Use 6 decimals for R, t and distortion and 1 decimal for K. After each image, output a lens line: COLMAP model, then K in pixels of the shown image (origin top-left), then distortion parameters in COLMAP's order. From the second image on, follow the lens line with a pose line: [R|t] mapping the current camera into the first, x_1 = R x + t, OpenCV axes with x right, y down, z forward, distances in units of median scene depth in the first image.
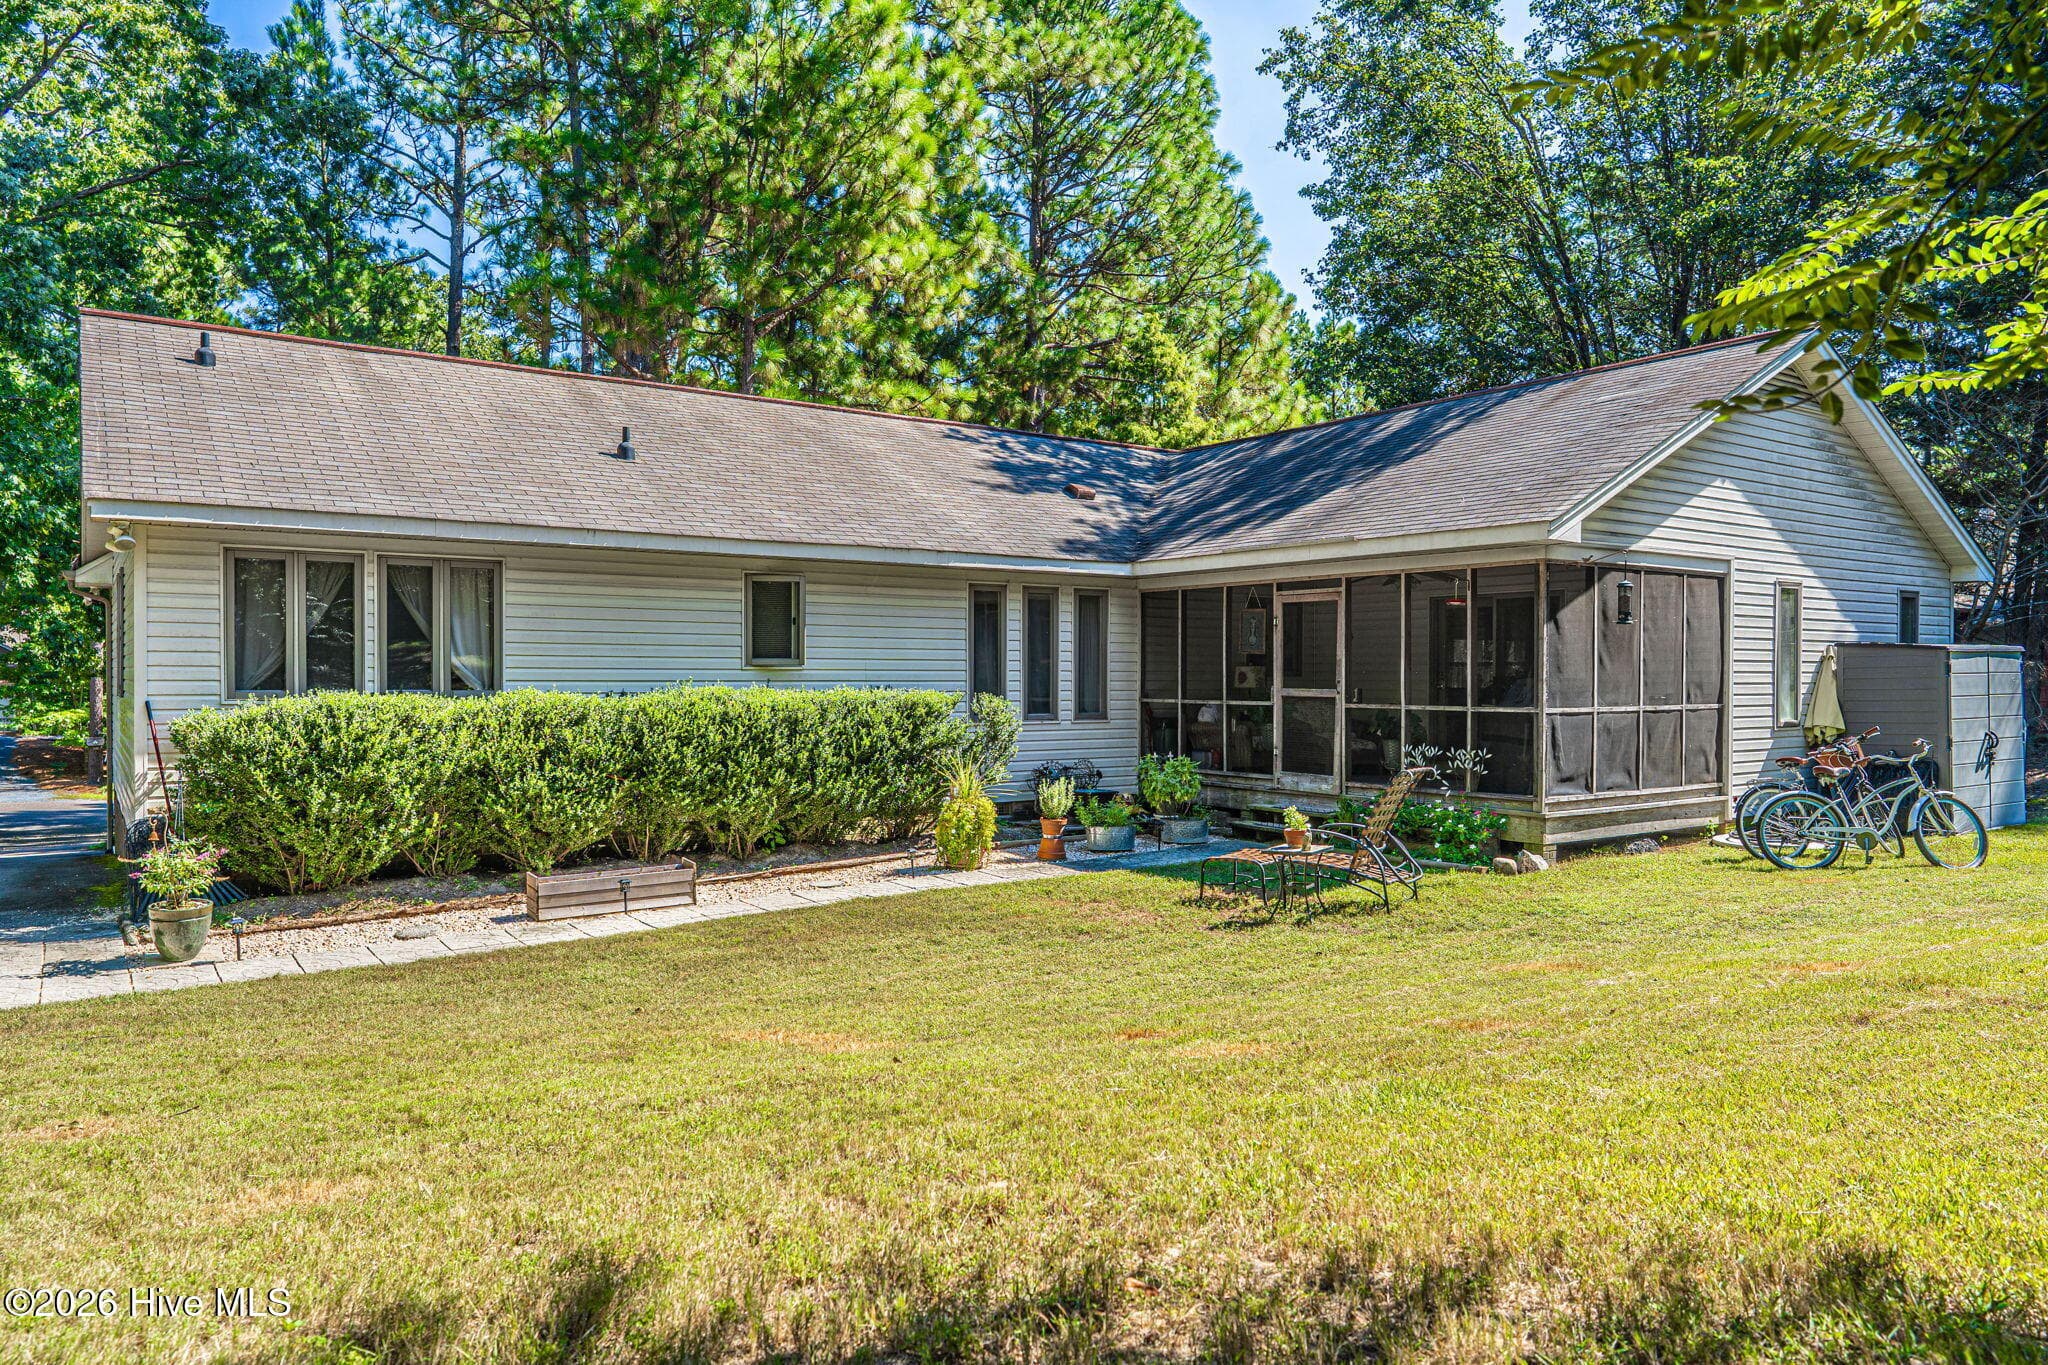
lens RADIAL K [[1400.7, 0, 1024.0], [0, 1400.7, 682.5], [0, 0, 1]] dist [-0.005597, -0.001572]
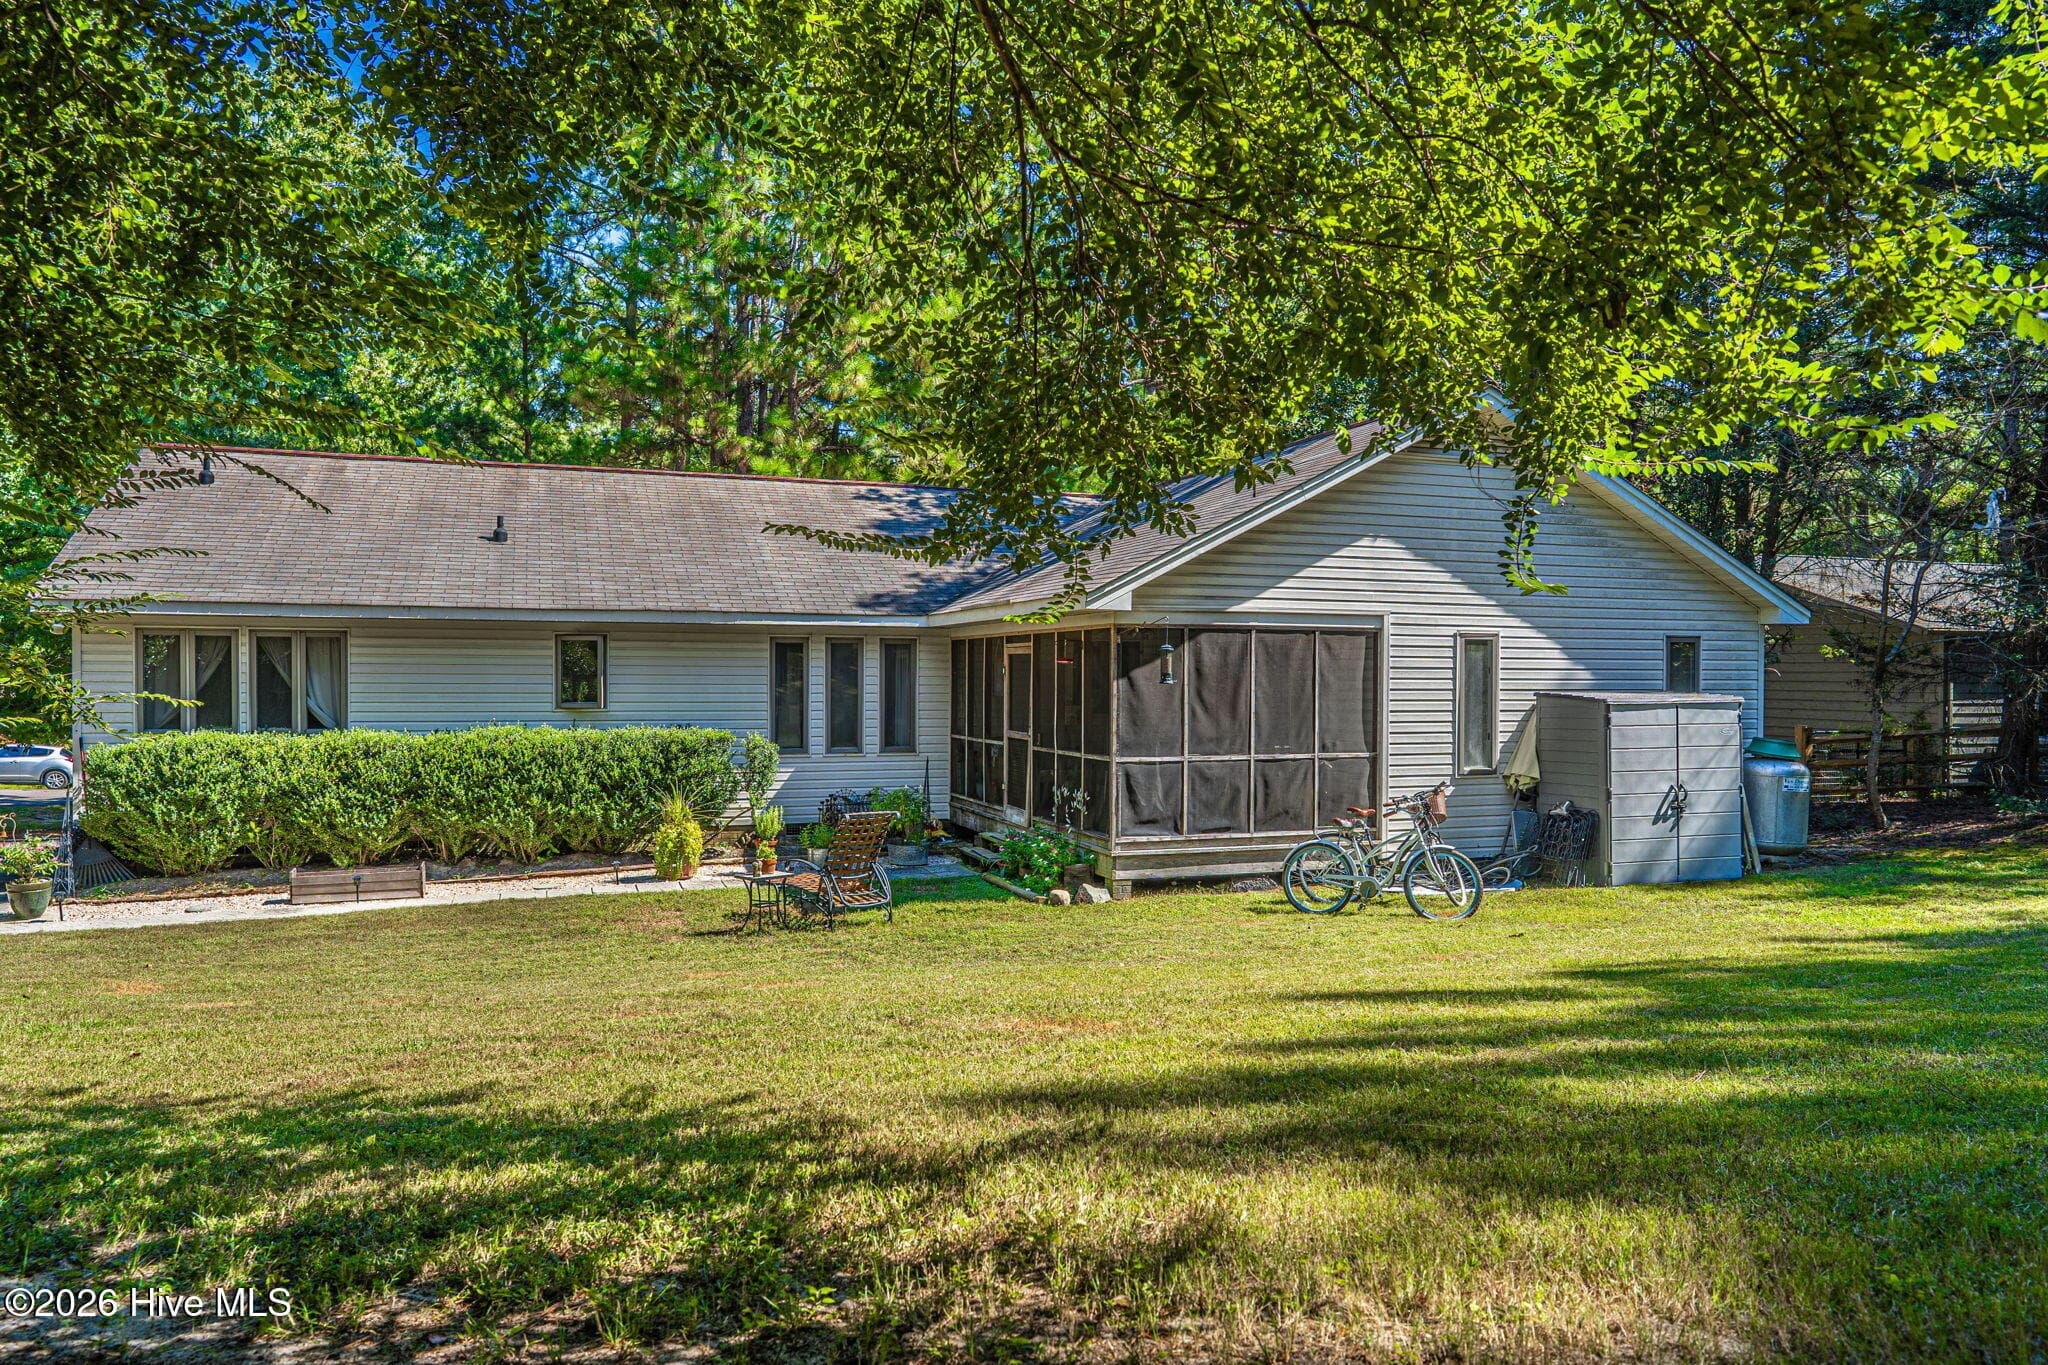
lens RADIAL K [[1400.7, 0, 1024.0], [0, 1400.7, 682.5], [0, 0, 1]] dist [-0.005597, -0.001572]
pose [[0.961006, 0.003934, -0.276501, 0.584325], [-0.004223, 0.999991, -0.000450, -0.038970], [0.276497, 0.001600, 0.961013, -0.088549]]
